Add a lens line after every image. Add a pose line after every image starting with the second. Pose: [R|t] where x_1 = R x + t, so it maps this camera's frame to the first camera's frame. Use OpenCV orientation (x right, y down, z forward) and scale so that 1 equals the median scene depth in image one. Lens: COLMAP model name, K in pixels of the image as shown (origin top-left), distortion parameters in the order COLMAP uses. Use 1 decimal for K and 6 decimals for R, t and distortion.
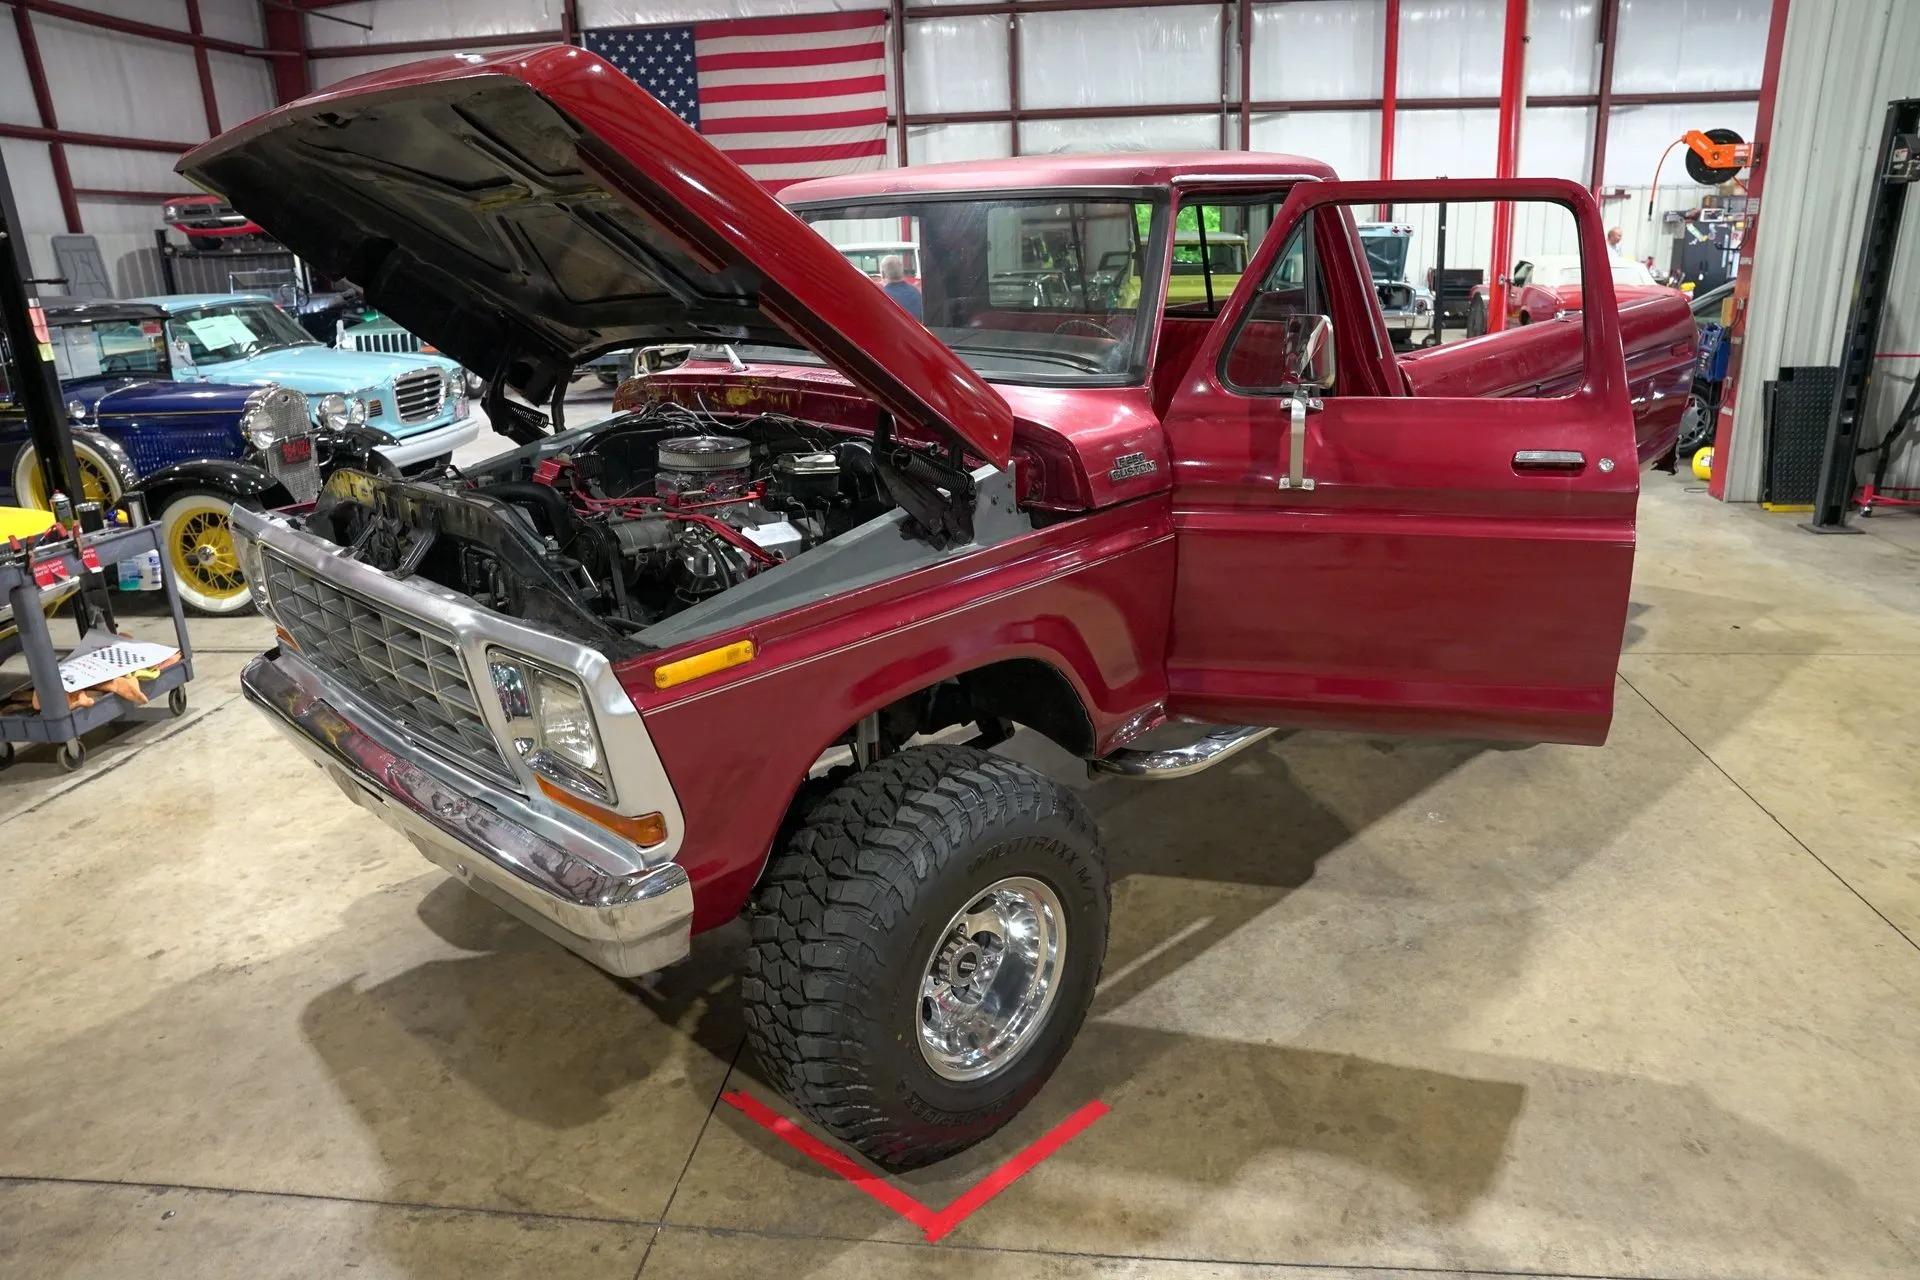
lens RADIAL K [[1319.1, 0, 964.2], [0, 1319.1, 634.2], [0, 0, 1]] dist [-0.140504, 0.110425]
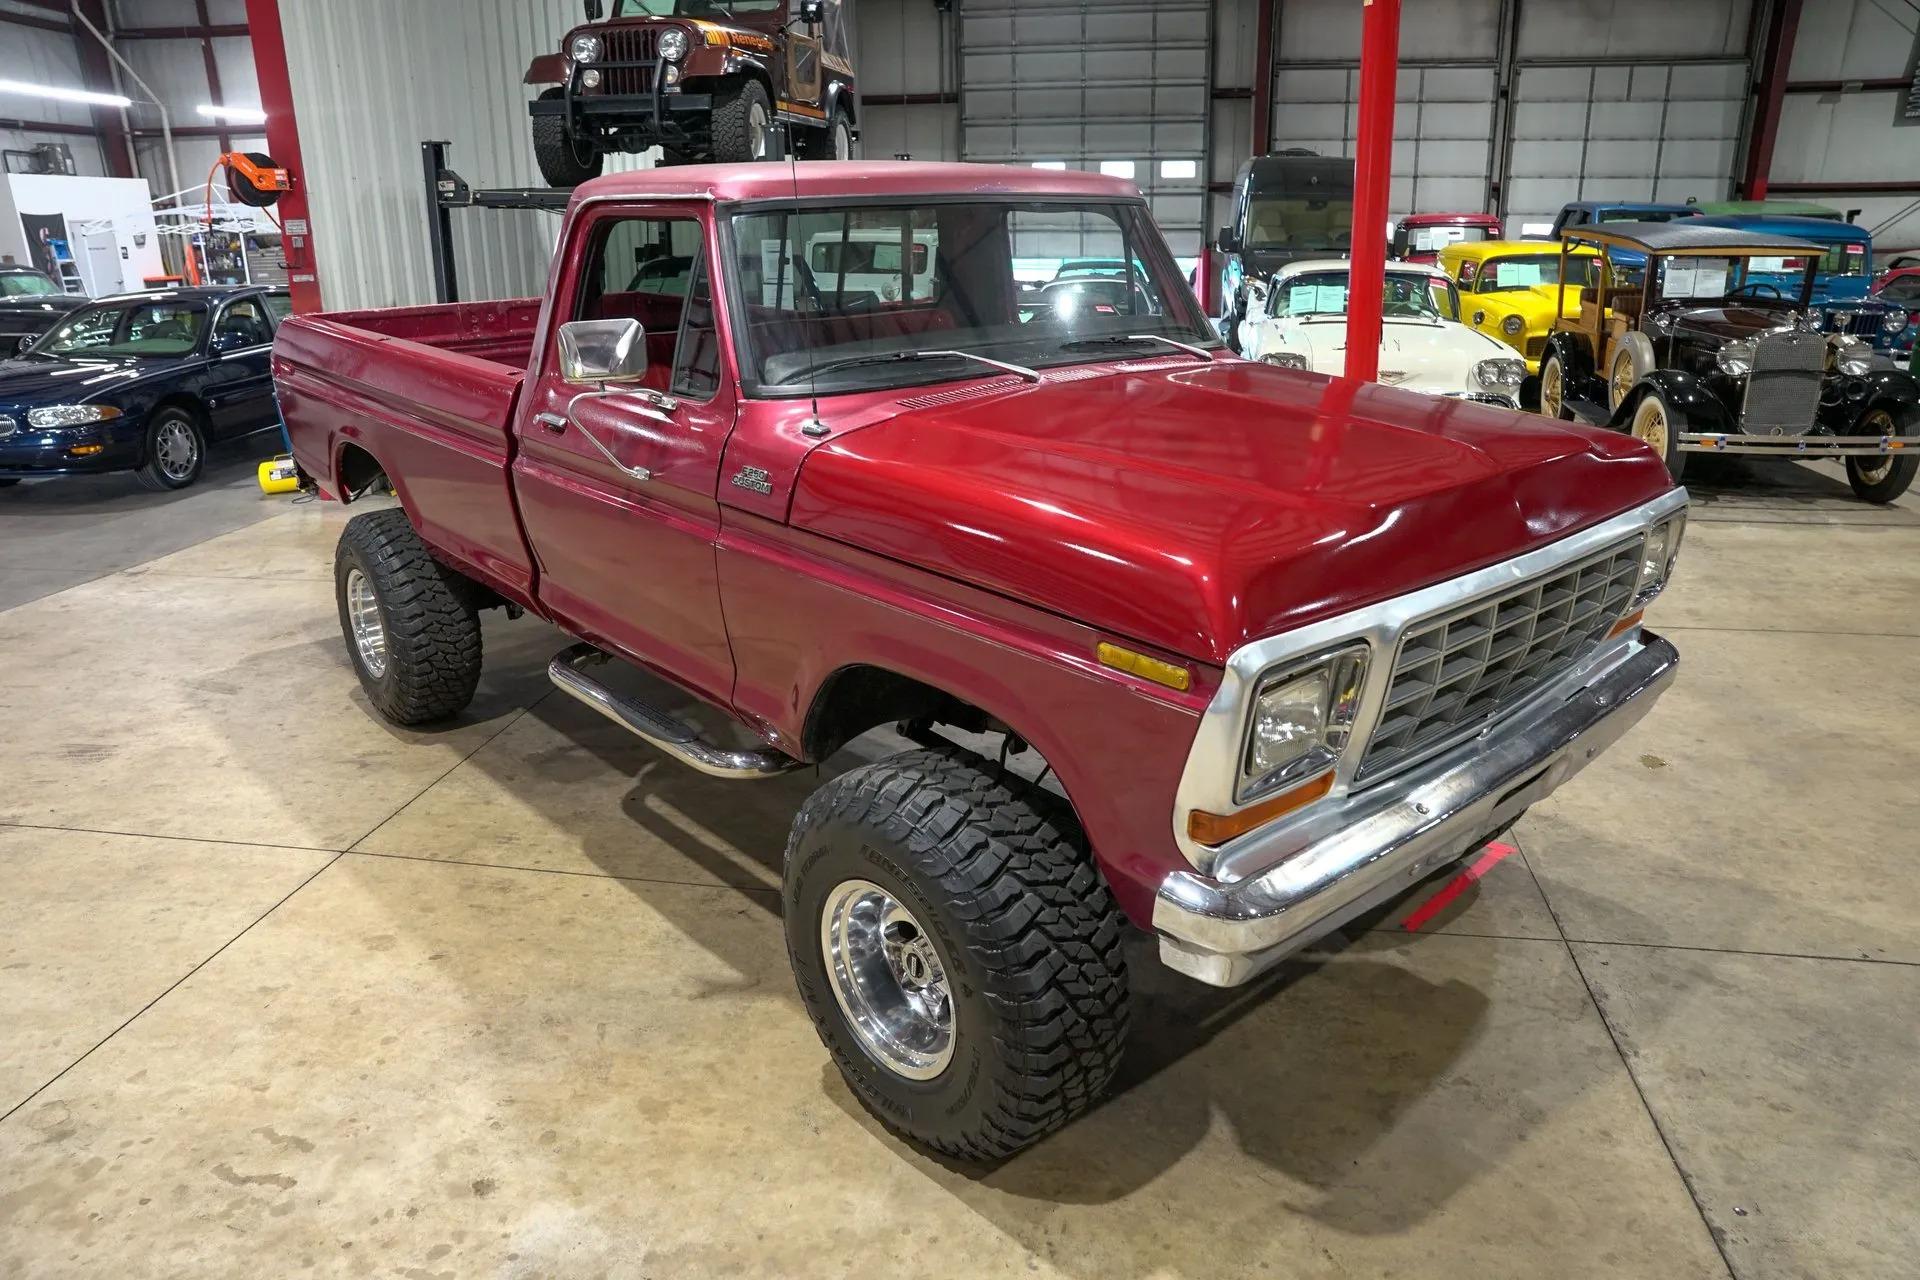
lens RADIAL K [[1322.7, 0, 966.1], [0, 1322.7, 634.3], [0, 0, 1]] dist [-0.141708, 0.114166]
pose [[0.046678, -0.280277, 0.958784, -0.173163], [0.306145, 0.917654, 0.253349, -0.045229], [-0.950840, 0.281701, 0.128639, 0.154566]]
